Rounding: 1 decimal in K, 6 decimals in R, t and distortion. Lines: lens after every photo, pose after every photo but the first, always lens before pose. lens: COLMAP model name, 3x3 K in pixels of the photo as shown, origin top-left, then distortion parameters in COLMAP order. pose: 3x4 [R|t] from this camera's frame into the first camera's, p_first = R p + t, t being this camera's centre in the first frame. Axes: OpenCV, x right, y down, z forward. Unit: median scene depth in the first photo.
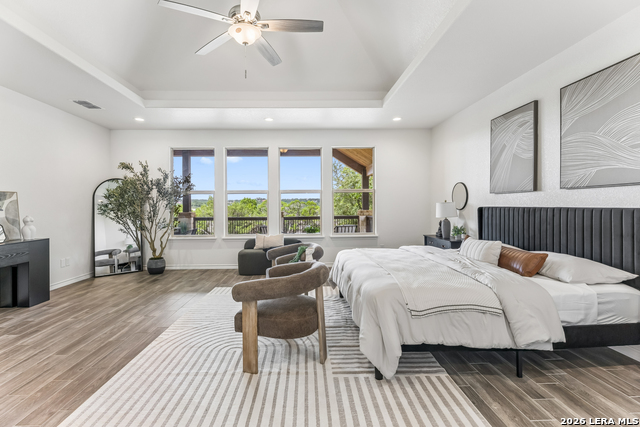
lens RADIAL K [[292.4, 0, 298.8], [0, 292.4, 207.3], [0, 0, 1]] dist [0.003823, -0.001026]
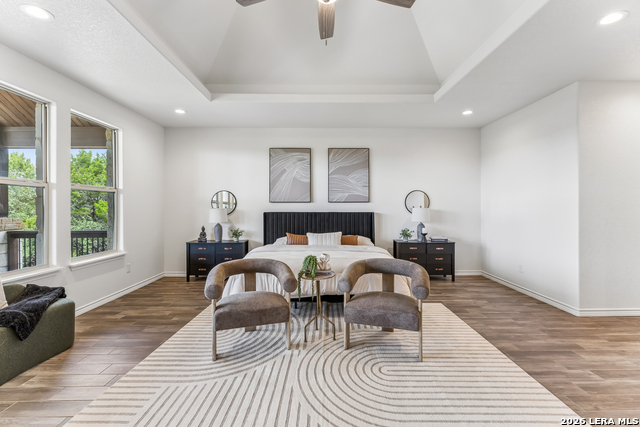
lens RADIAL K [[292.4, 0, 331.6], [0, 292.4, 212.5], [0, 0, 1]] dist [0.003823, -0.001026]
pose [[-0.015472, 0.004136, 0.999872, -0.638462], [0.008699, 0.999954, -0.004001, 0.006170], [-0.999842, 0.008636, -0.015507, 0.676780]]
